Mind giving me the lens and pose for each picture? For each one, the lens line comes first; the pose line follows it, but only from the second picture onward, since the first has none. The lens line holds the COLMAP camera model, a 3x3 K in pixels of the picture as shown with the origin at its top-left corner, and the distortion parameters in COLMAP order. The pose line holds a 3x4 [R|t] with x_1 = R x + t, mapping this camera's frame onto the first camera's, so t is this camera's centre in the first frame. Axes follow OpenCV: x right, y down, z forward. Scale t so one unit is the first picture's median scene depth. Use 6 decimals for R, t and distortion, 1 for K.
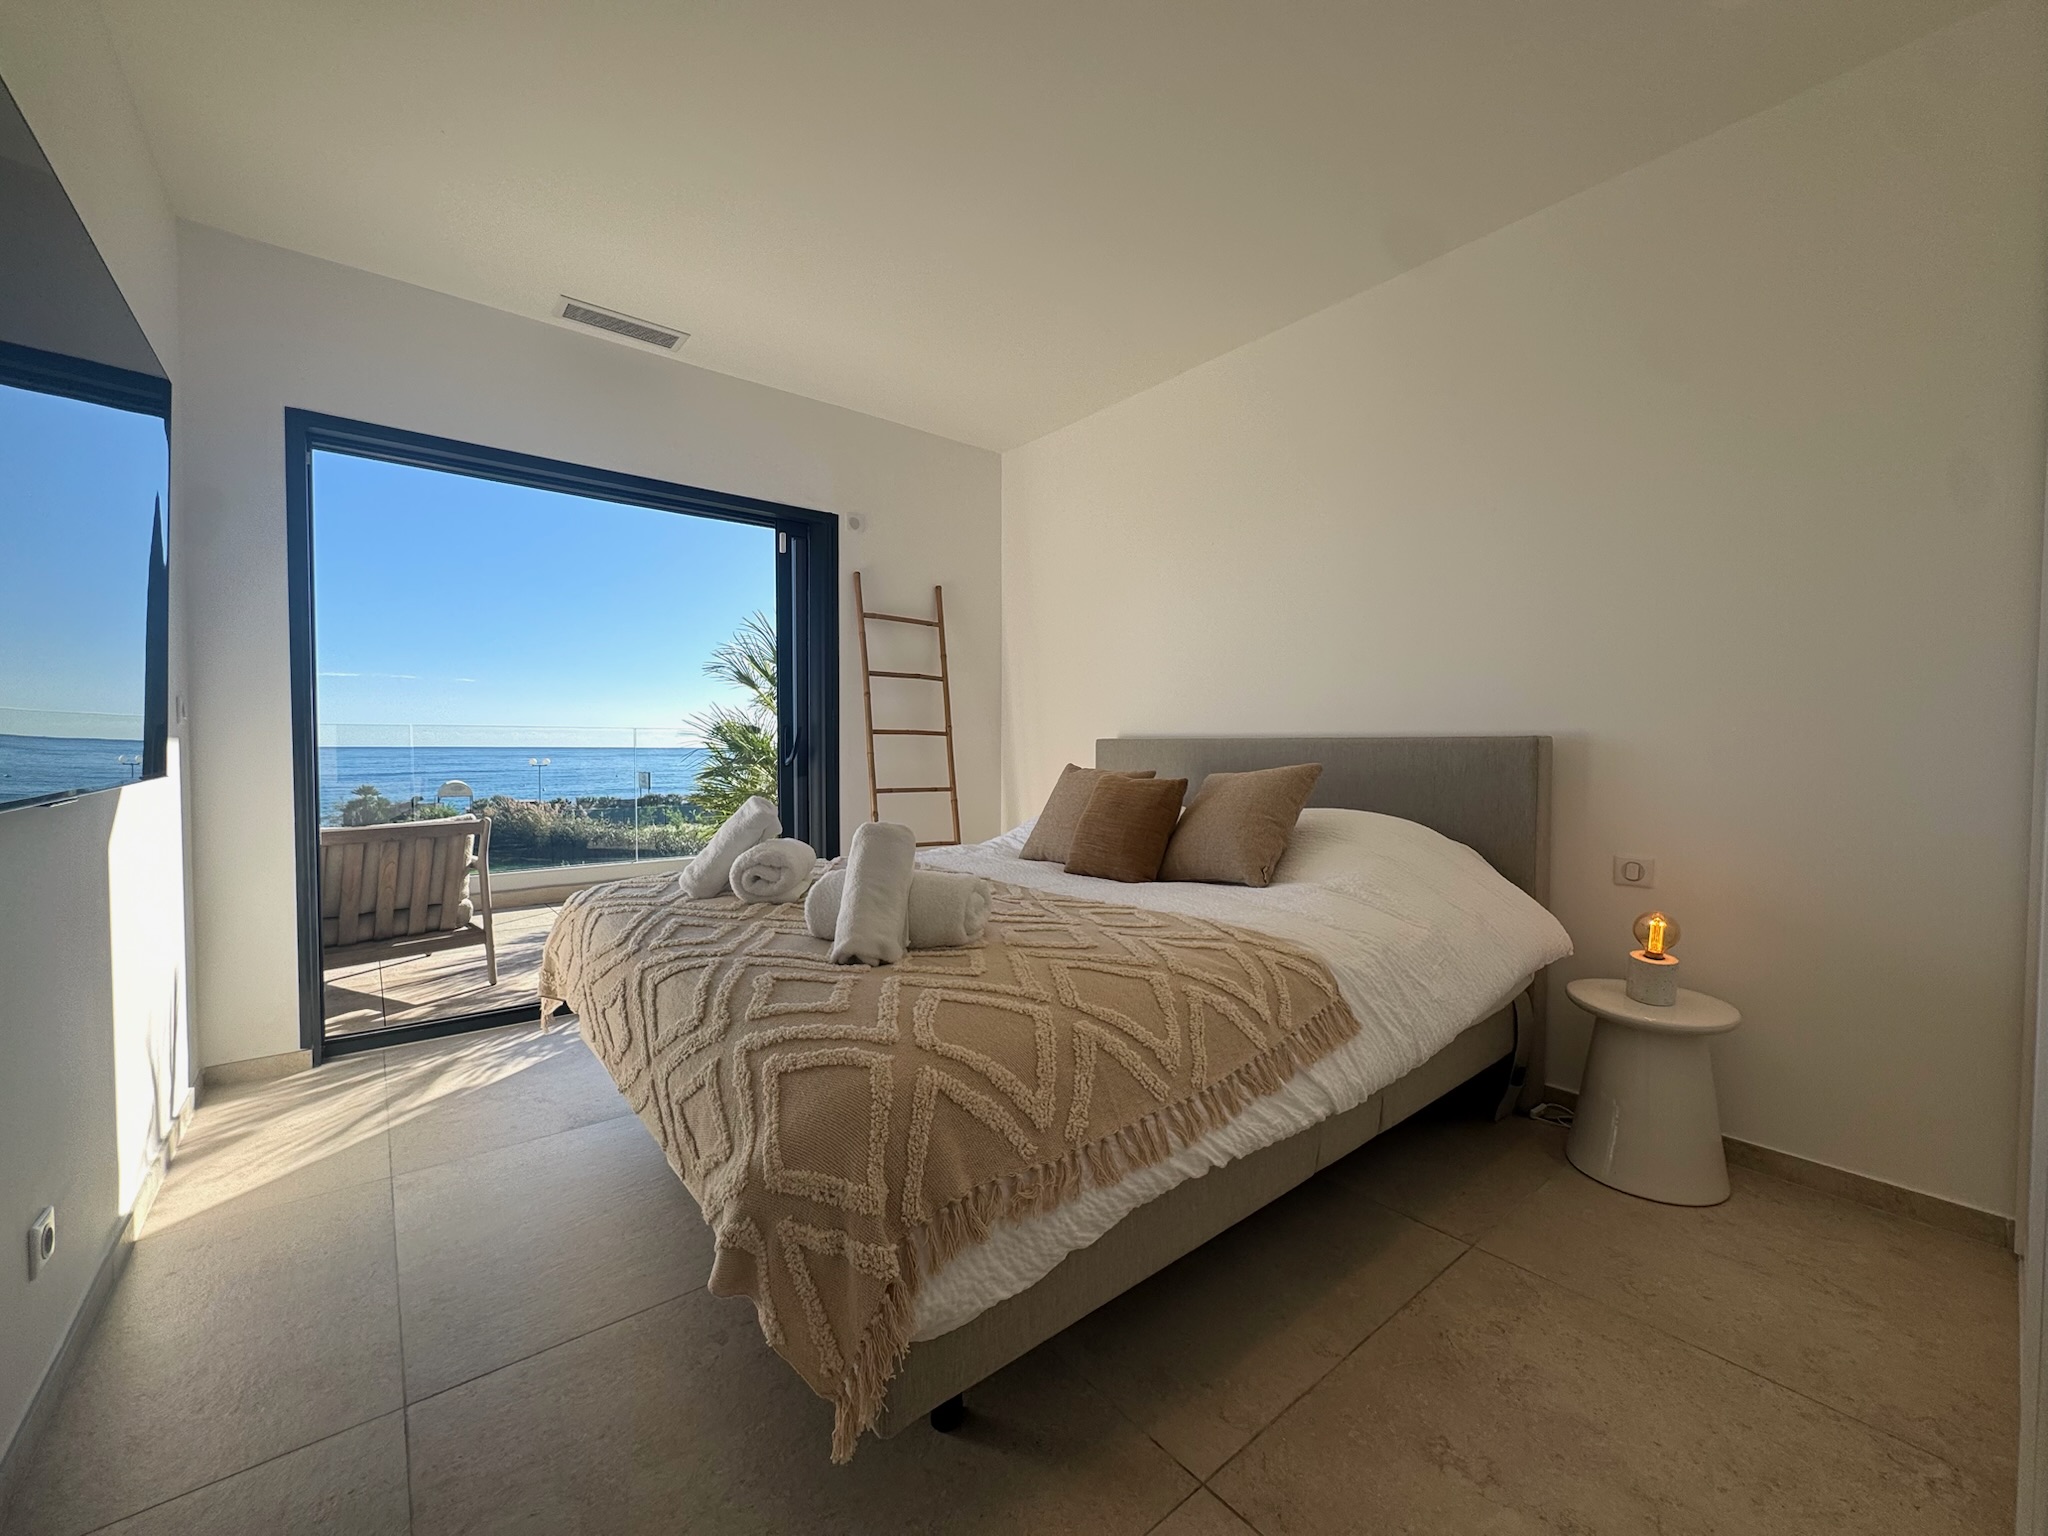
lens RADIAL K [[823.7, 0, 1024.0], [0, 823.7, 768.0], [0, 0, 1]] dist [-0.000094, 0.000004]
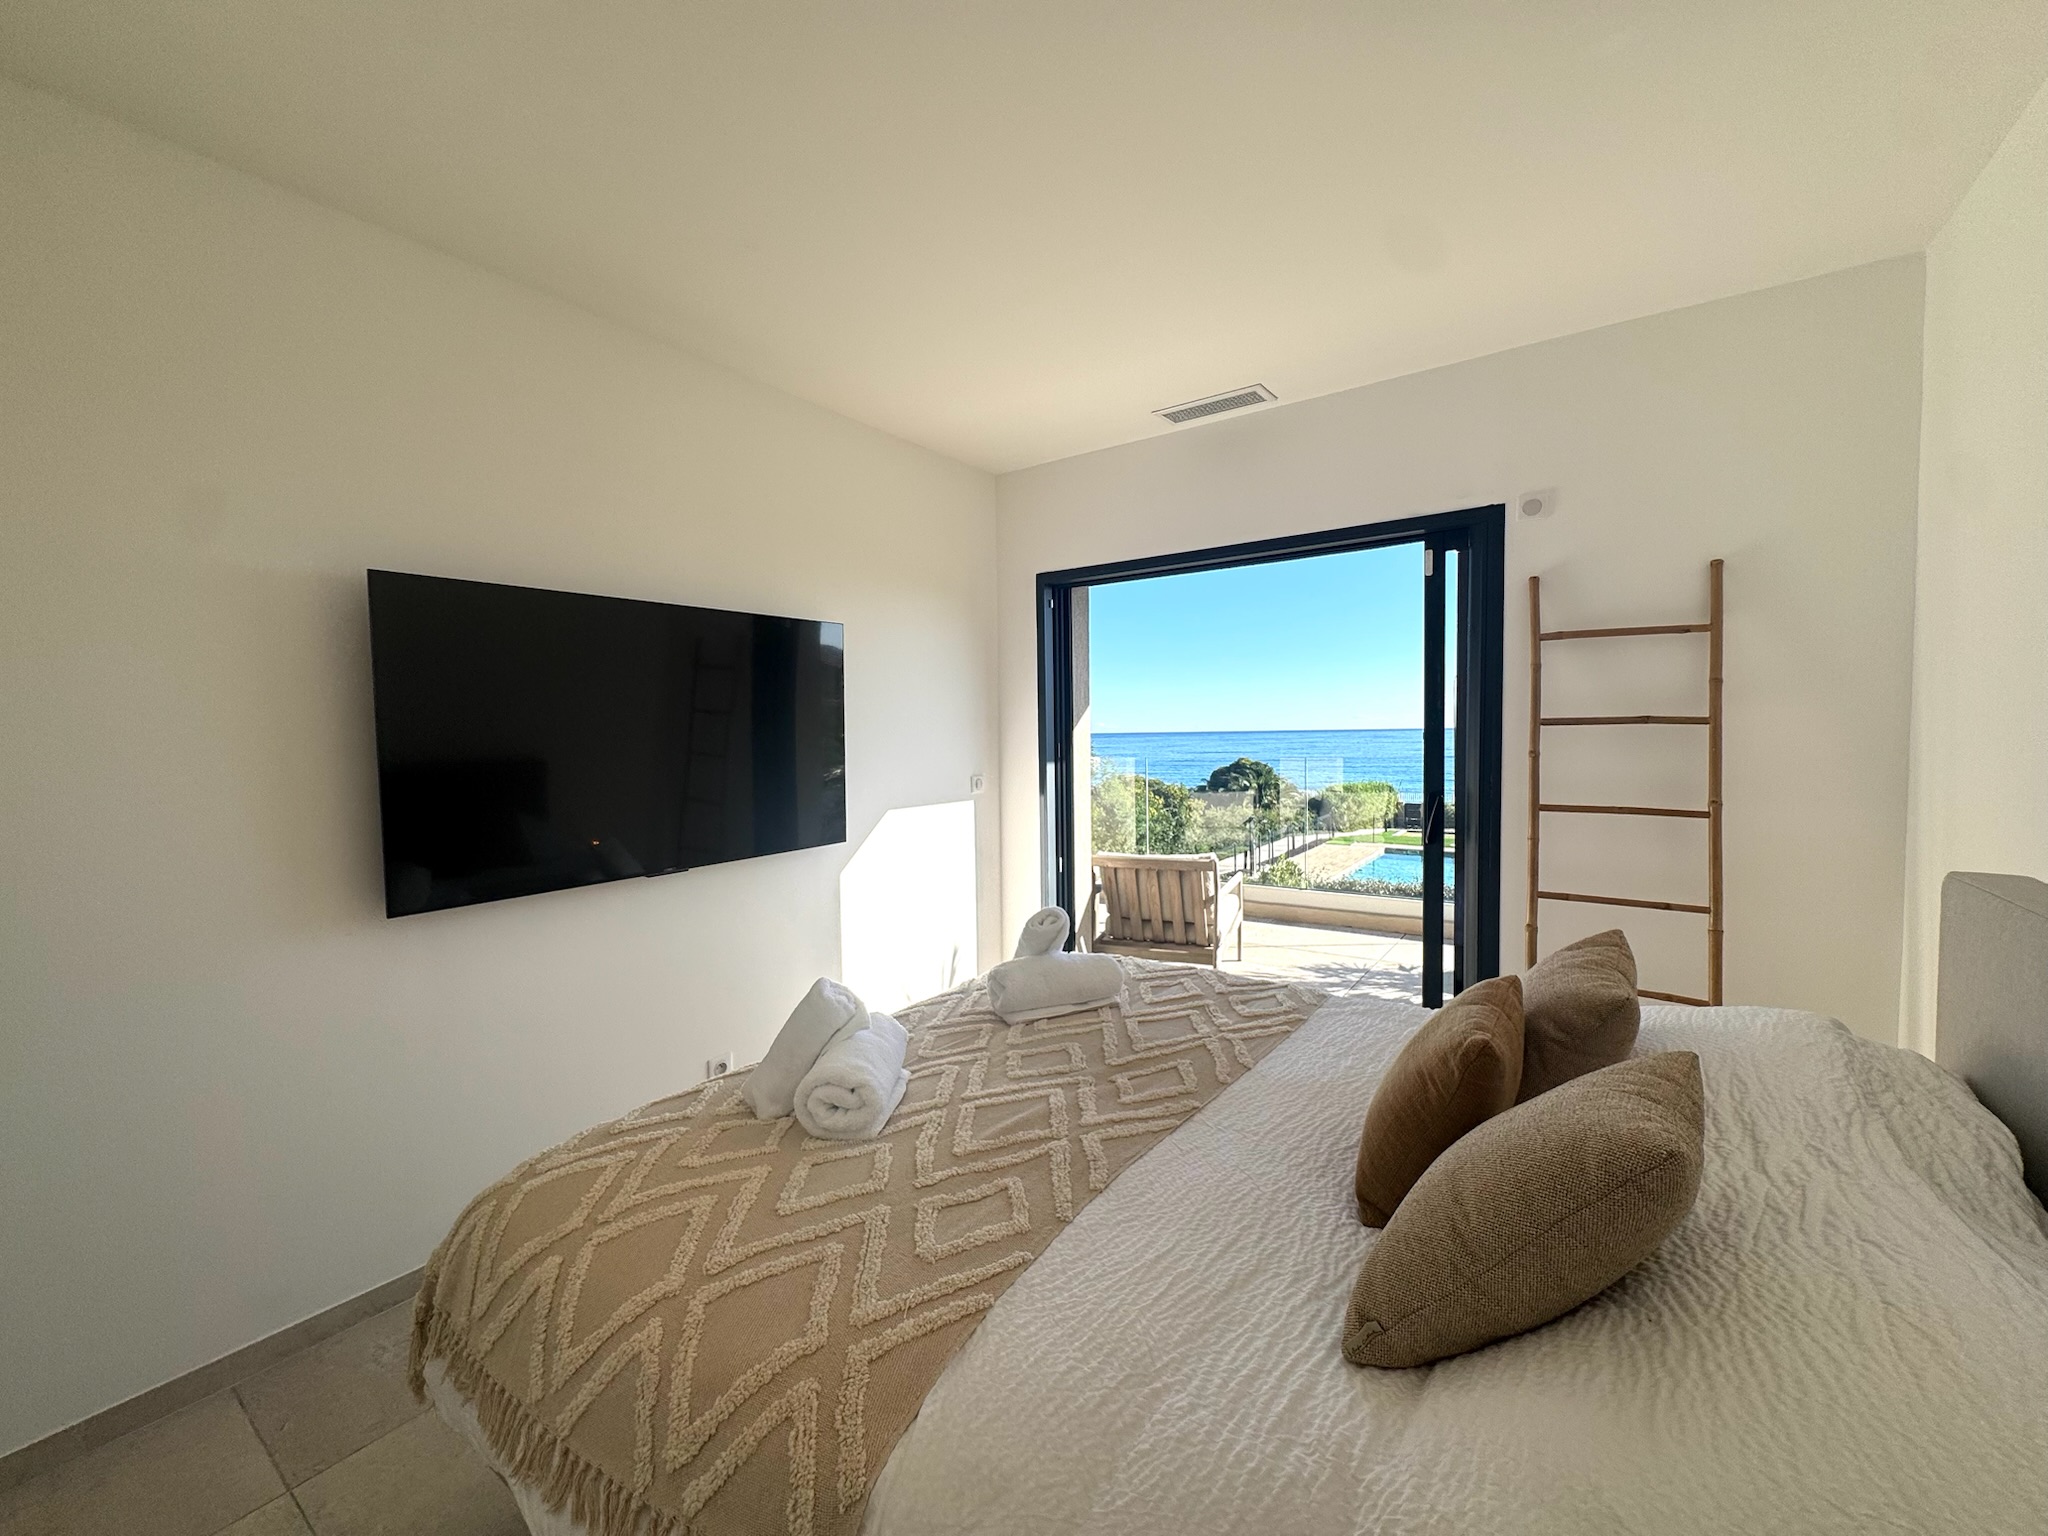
lens RADIAL K [[823.7, 0, 1024.0], [0, 823.7, 768.0], [0, 0, 1]] dist [-0.000094, 0.000004]
pose [[0.265069, 0.031029, -0.963730, 0.360409], [-0.018066, 0.999466, 0.027211, -0.087221], [0.964060, 0.010198, 0.265489, 0.400403]]
